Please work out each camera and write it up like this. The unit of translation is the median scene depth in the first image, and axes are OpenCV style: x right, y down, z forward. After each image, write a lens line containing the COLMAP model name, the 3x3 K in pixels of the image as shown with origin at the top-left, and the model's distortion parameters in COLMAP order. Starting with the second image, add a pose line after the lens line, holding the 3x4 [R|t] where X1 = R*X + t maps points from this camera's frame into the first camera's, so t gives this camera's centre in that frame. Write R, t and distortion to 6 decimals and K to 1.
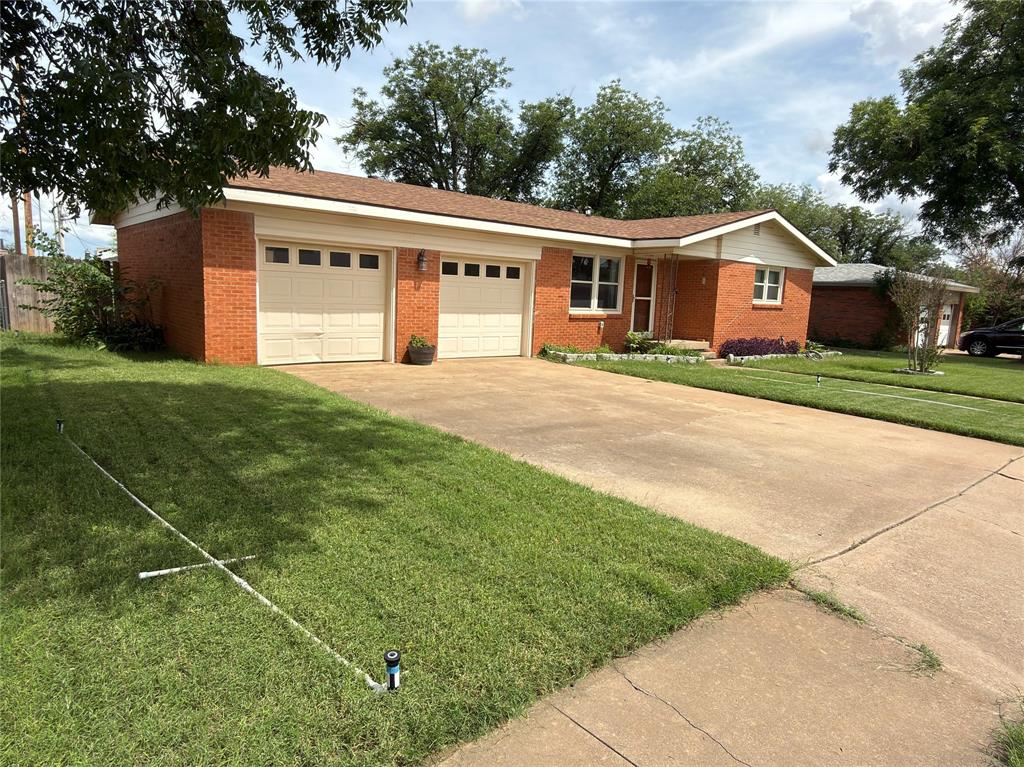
lens RADIAL K [[625.1, 0, 512.0], [0, 625.1, 383.5], [0, 0, 1]] dist [-0.002123, -0.000222]
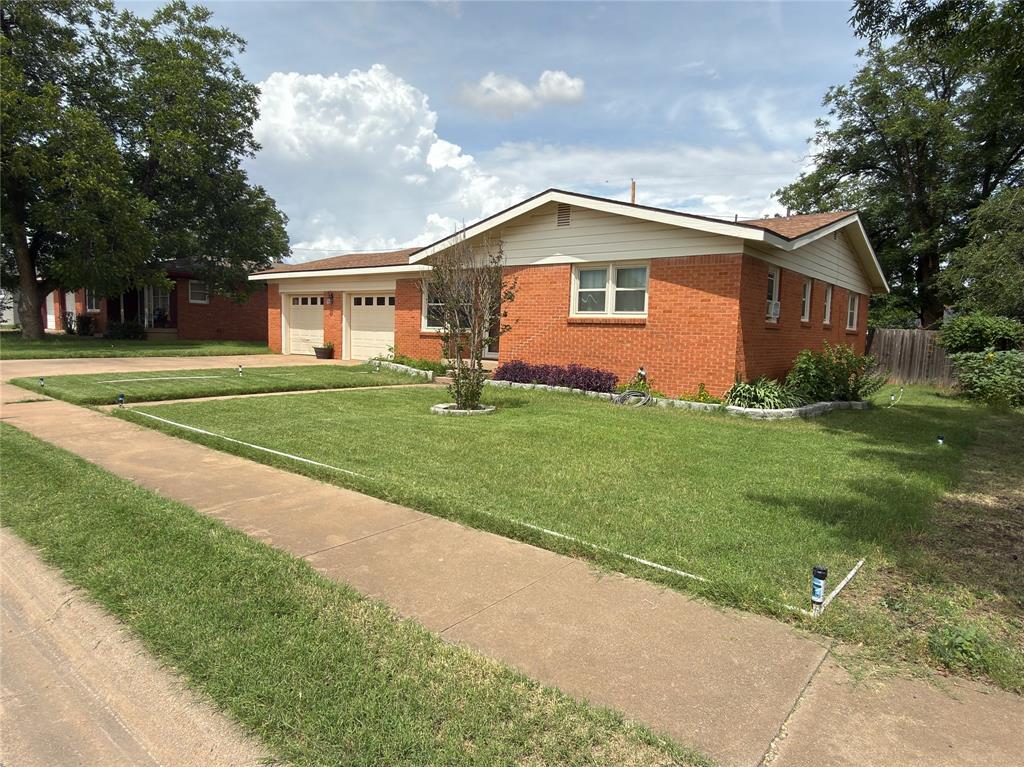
lens RADIAL K [[625.1, 0, 512.0], [0, 625.1, 383.5], [0, 0, 1]] dist [-0.002123, -0.000222]
pose [[0.177774, 0.050316, -0.982784, 1.378550], [-0.161608, 0.986626, 0.021280, -0.072572], [0.970711, 0.155043, 0.183527, 1.032881]]
